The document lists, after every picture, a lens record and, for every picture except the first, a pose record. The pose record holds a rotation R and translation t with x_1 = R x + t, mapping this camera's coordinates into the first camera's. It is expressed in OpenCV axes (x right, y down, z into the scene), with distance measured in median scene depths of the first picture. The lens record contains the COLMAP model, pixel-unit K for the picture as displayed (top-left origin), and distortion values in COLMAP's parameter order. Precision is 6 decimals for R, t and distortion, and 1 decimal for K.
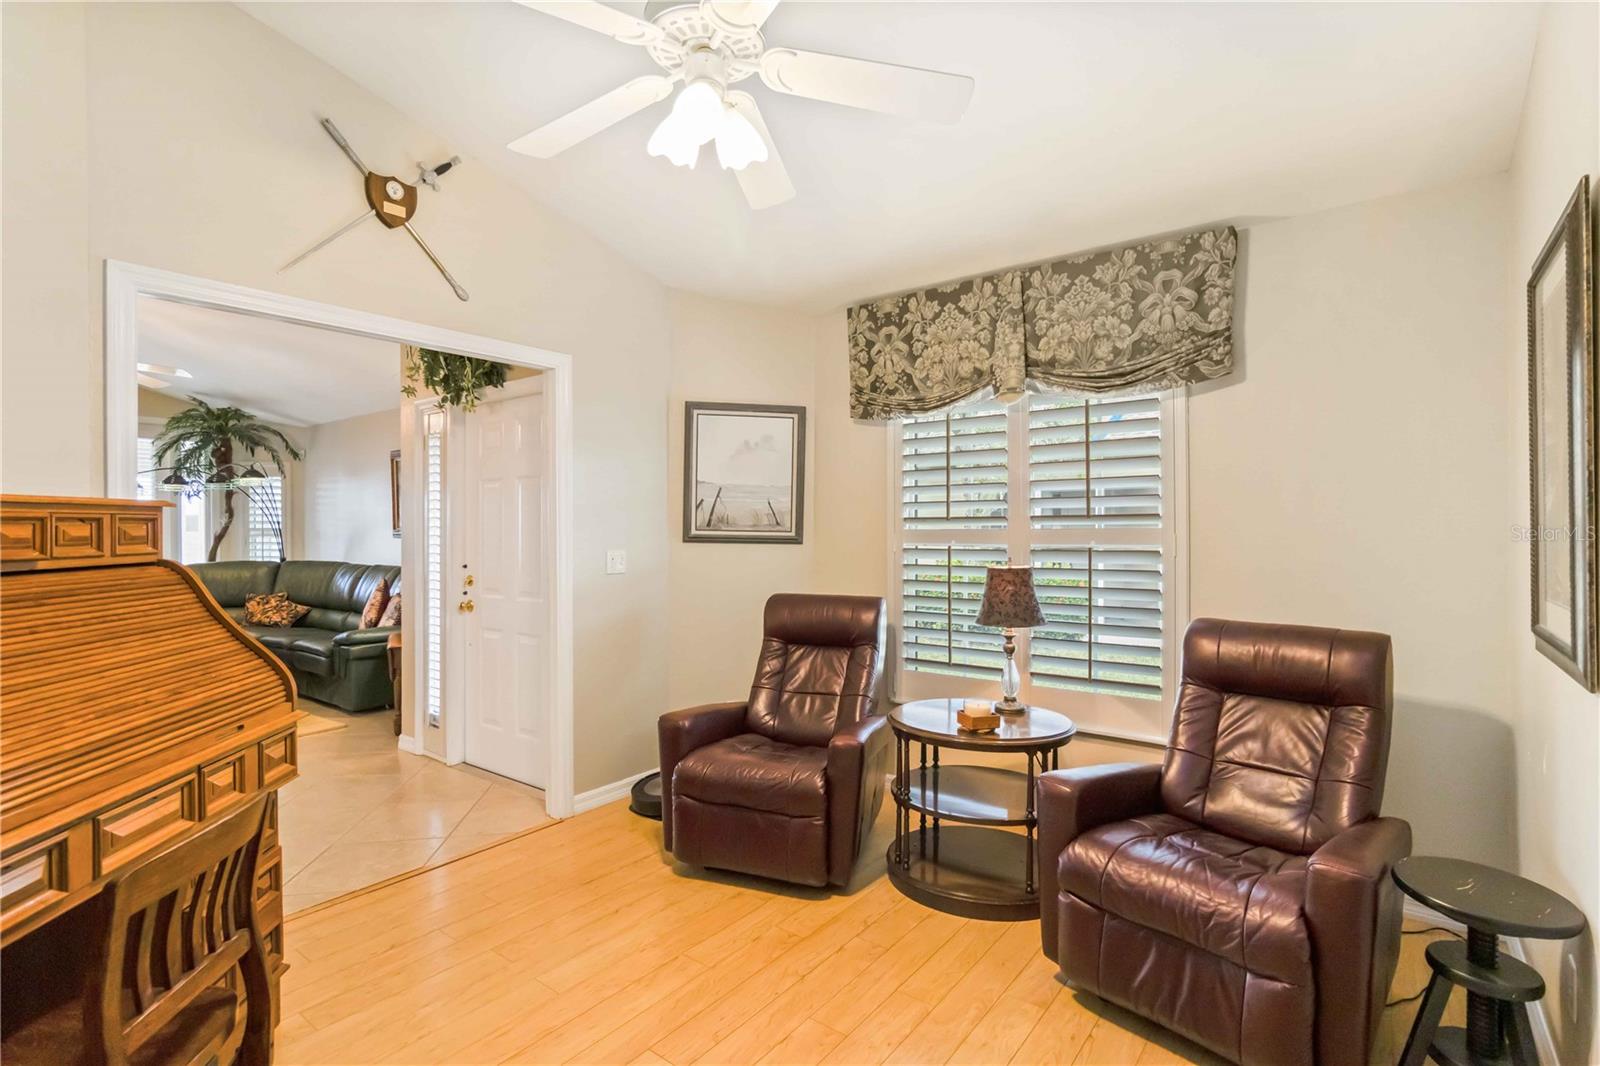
lens RADIAL K [[756.6, 0, 818.2], [0, 756.6, 529.9], [0, 0, 1]] dist [0.004889, 0.000635]
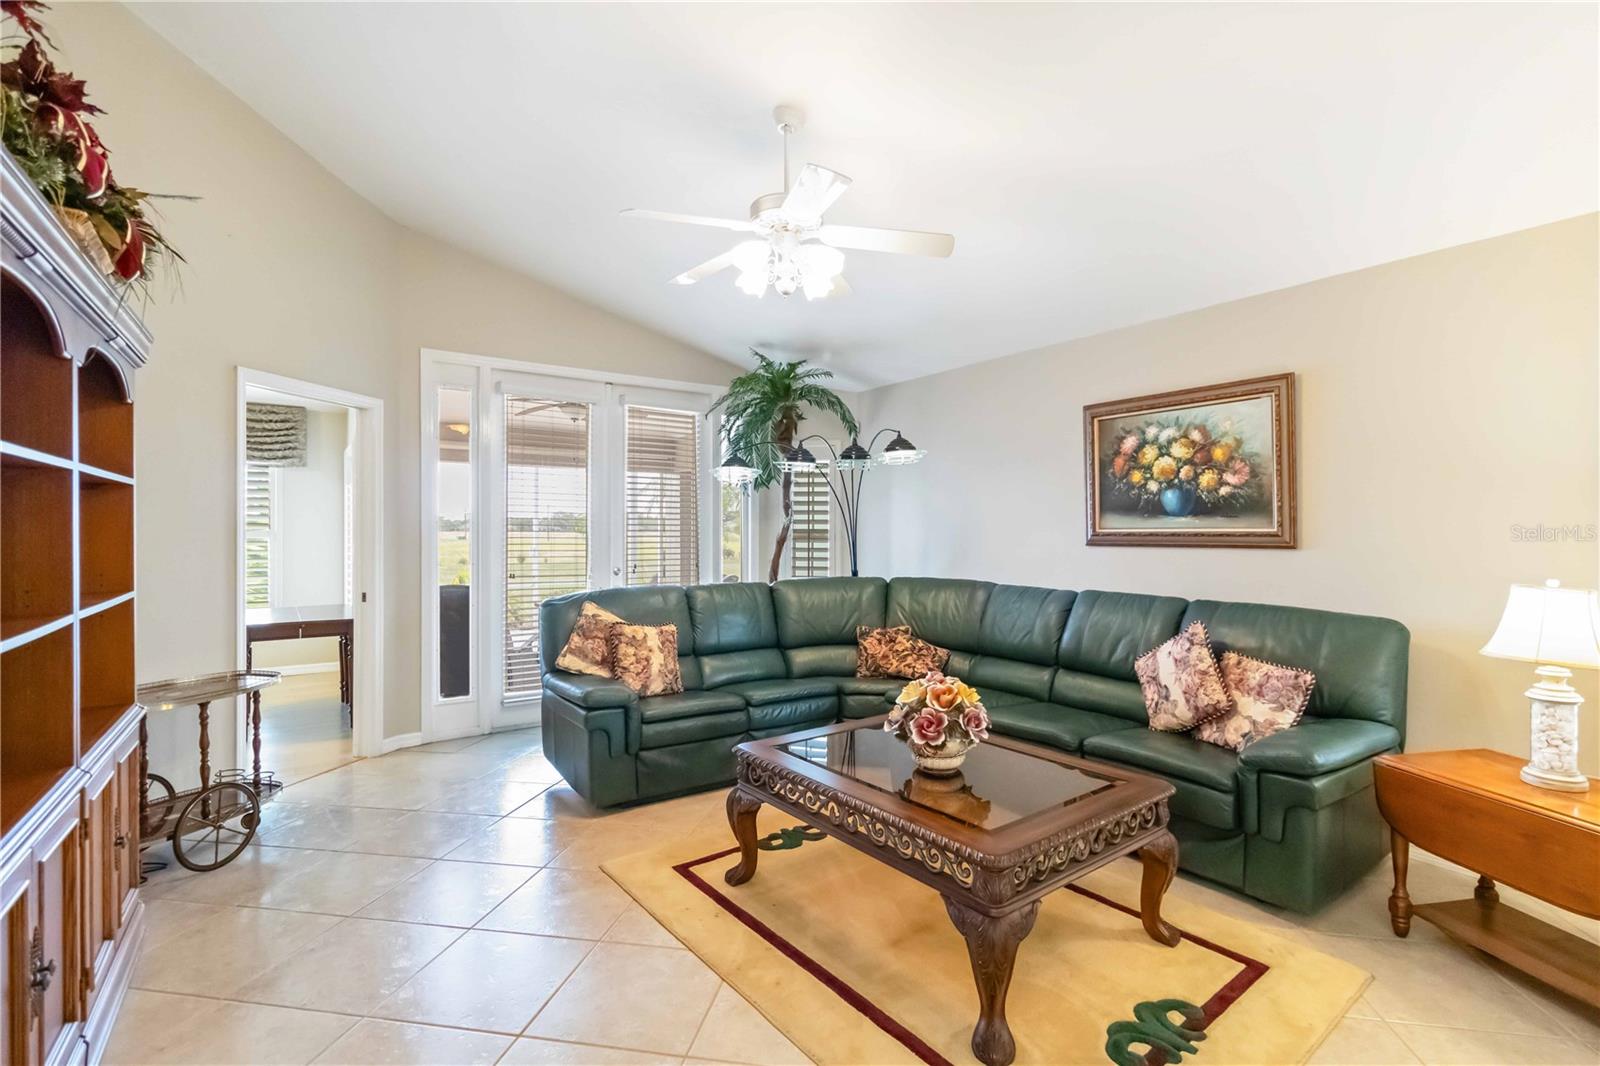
lens RADIAL K [[744.3, 0, 824.0], [0, 744.3, 533.0], [0, 0, 1]] dist [0.001832, -0.000064]
pose [[0.953635, 0.005030, -0.300923, -0.553190], [-0.004733, 0.999987, 0.001714, 0.000011], [0.300927, -0.000210, 0.953647, 0.338458]]
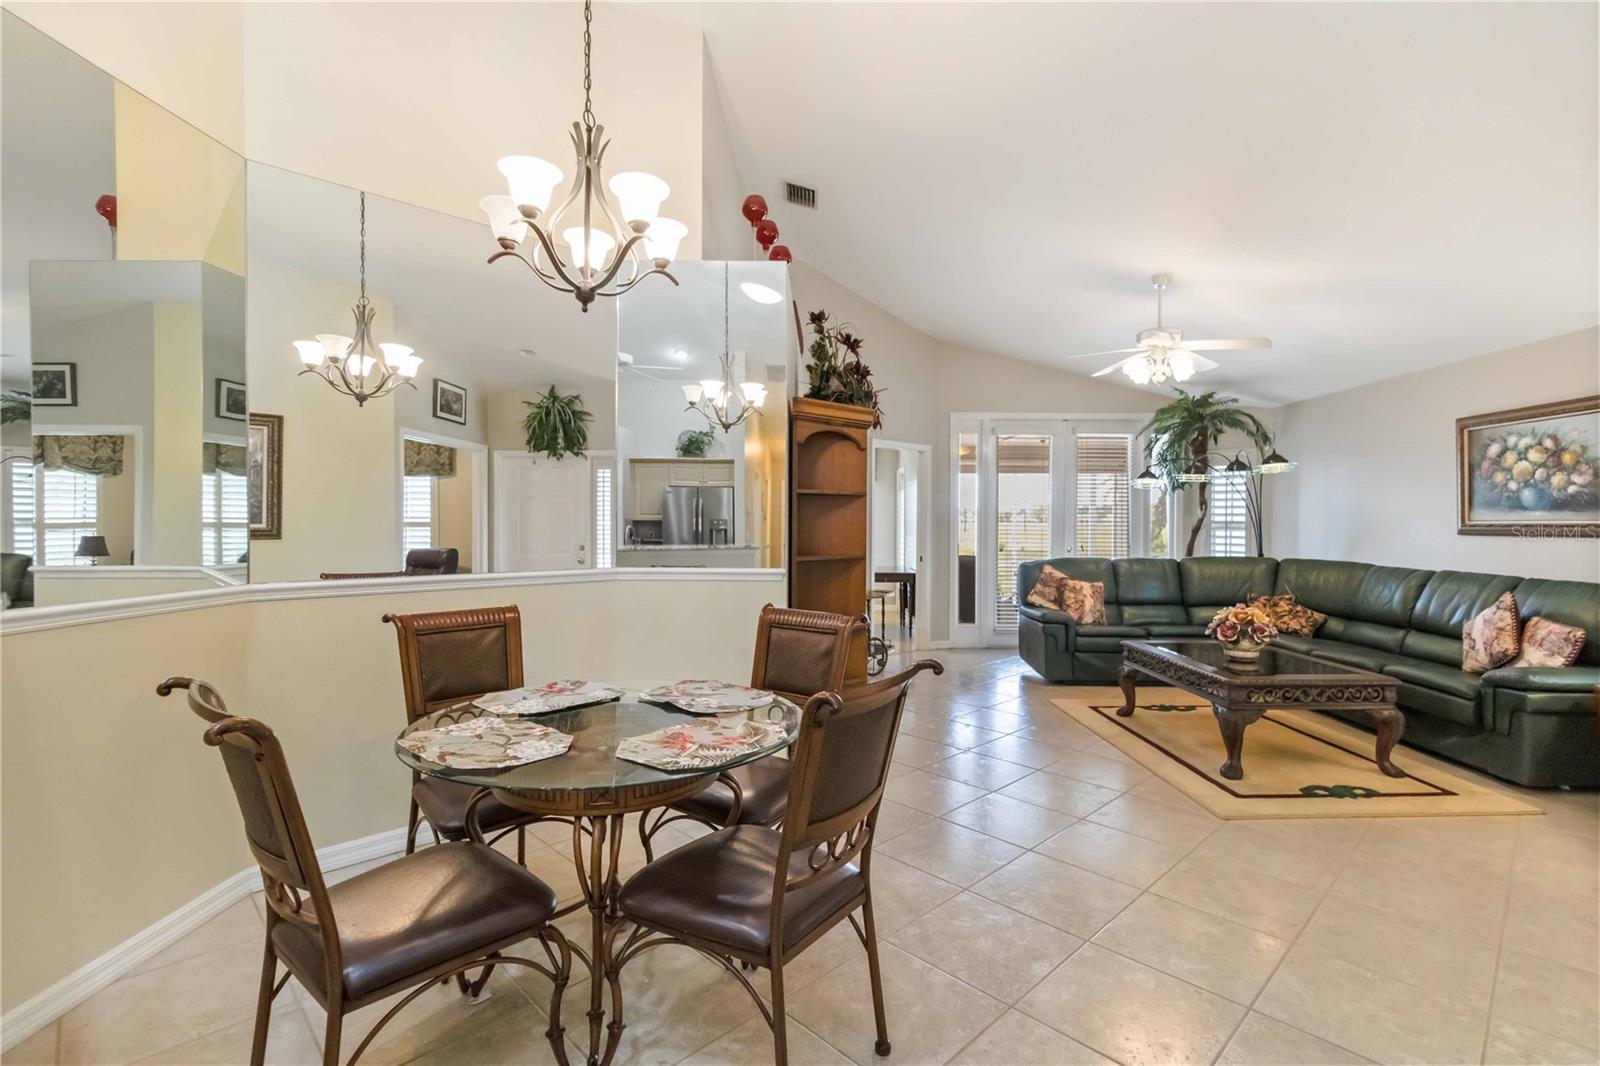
lens RADIAL K [[741.1, 0, 817.4], [0, 741.1, 526.4], [0, 0, 1]] dist [-0.000004, -0.000255]
pose [[0.594477, 0.011526, -0.804030, -0.330601], [-0.007971, 0.999933, 0.008440, 0.000897], [0.804073, 0.001392, 0.594529, 0.056202]]
